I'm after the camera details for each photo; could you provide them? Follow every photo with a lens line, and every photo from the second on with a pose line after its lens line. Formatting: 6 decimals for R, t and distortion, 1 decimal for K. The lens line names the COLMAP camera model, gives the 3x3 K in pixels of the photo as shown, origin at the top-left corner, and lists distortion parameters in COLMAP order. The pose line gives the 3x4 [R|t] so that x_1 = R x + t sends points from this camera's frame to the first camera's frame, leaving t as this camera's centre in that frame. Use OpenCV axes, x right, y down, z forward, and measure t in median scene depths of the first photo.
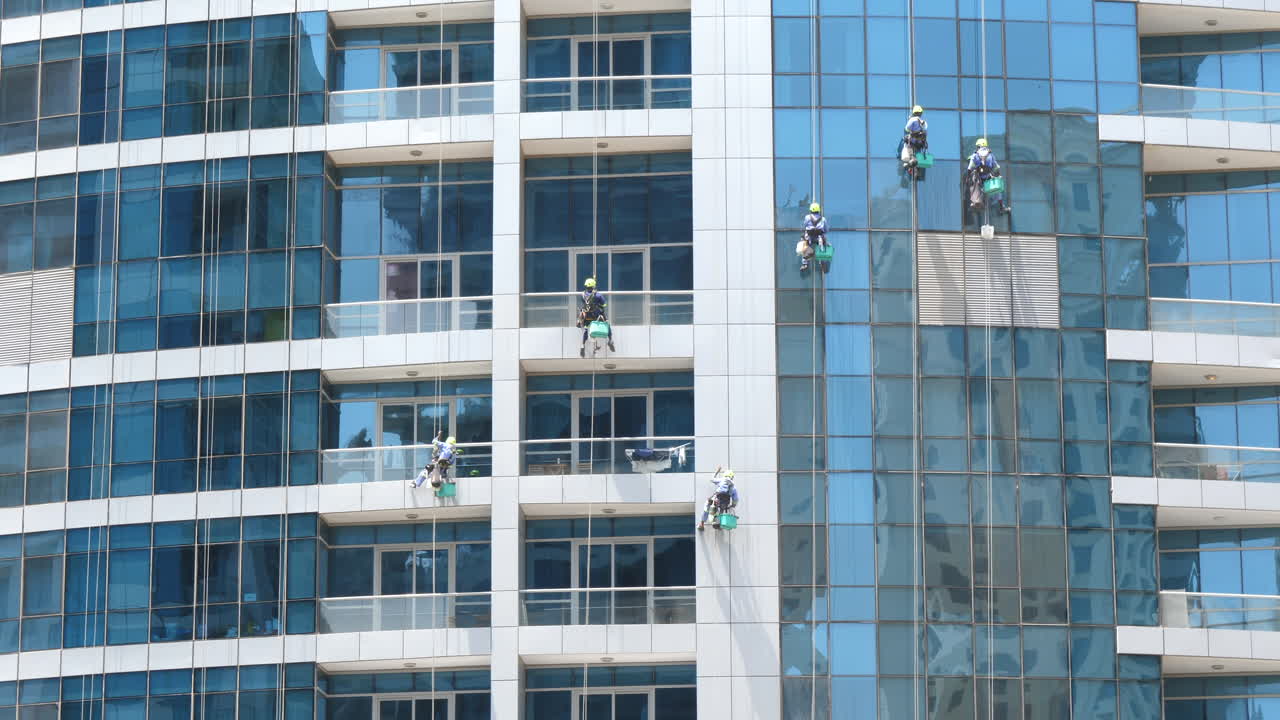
lens RADIAL K [[8752.3, 0, 640.0], [0, 8752.3, 360.0], [0, 0, 1]] dist [-0.739421, 42.621383]
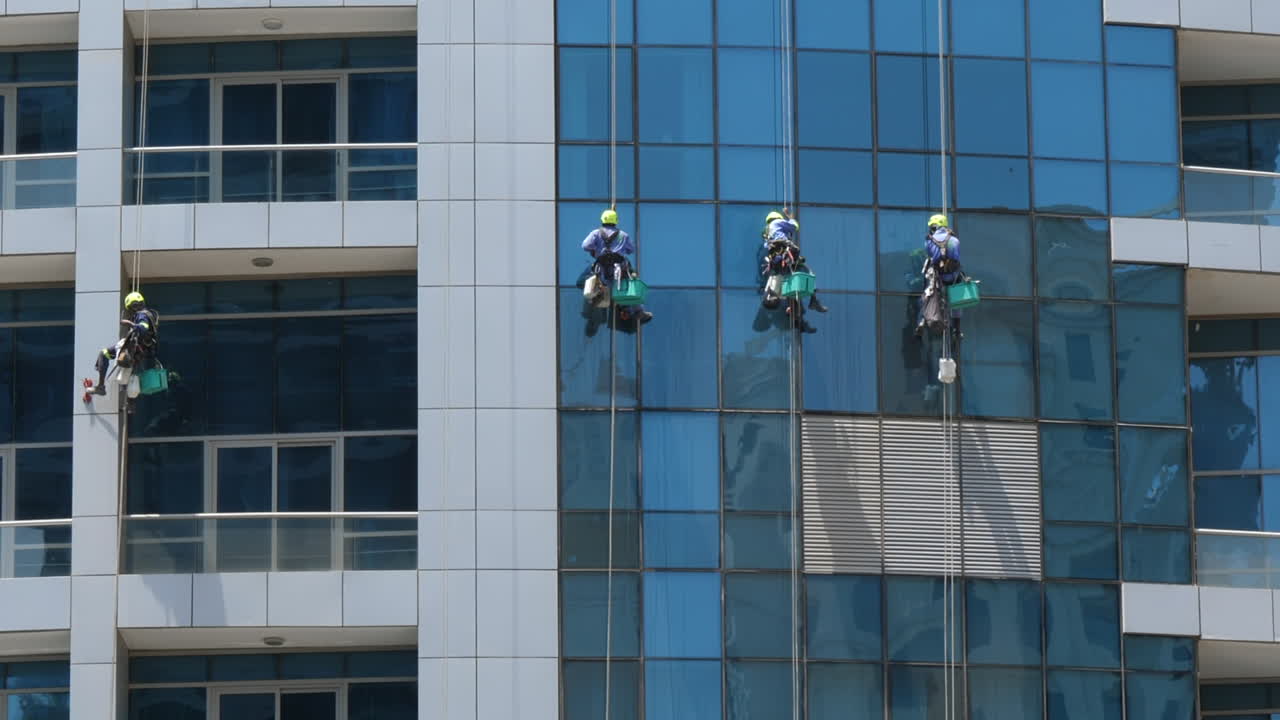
lens RADIAL K [[8752.3, 0, 640.0], [0, 8752.3, 360.0], [0, 0, 1]] dist [-0.739421, 42.621383]
pose [[0.990111, 0.008624, 0.140018, -0.061169], [-0.005305, 0.999696, -0.024058, -0.004121], [-0.140183, 0.023077, 0.989857, 0.420018]]
